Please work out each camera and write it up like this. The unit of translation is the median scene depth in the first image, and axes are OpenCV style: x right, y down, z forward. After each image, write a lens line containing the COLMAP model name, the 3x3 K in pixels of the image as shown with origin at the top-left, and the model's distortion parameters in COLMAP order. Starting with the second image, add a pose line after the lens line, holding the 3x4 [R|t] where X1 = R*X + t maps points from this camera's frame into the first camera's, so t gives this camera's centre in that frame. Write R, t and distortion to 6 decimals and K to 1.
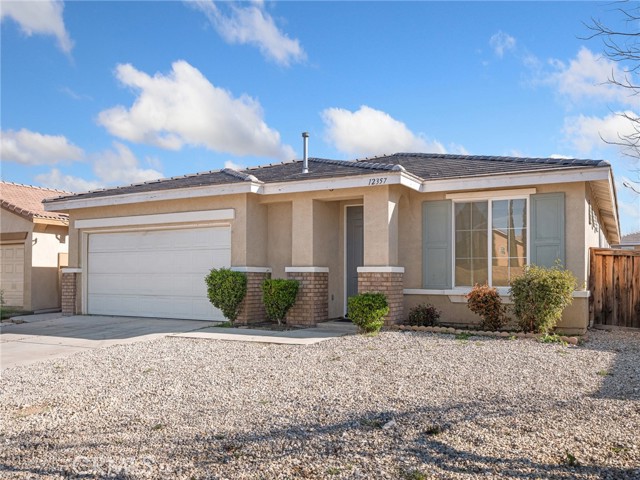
lens RADIAL K [[524.6, 0, 320.0], [0, 524.6, 240.0], [0, 0, 1]] dist [-0.003763, 0.001933]
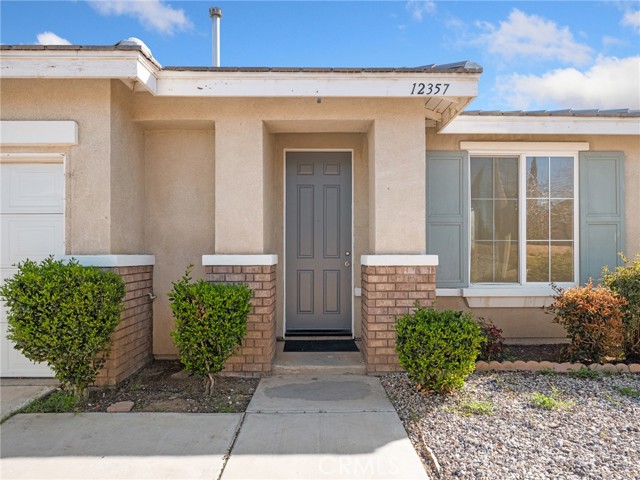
lens RADIAL K [[422.6, 0, 320.0], [0, 422.6, 240.0], [0, 0, 1]] dist [0.000973, 0.000406]
pose [[0.871265, 0.009080, 0.490729, -0.167459], [-0.030204, 0.998926, 0.035143, 0.021429], [-0.489883, -0.045441, 0.870603, 0.623464]]
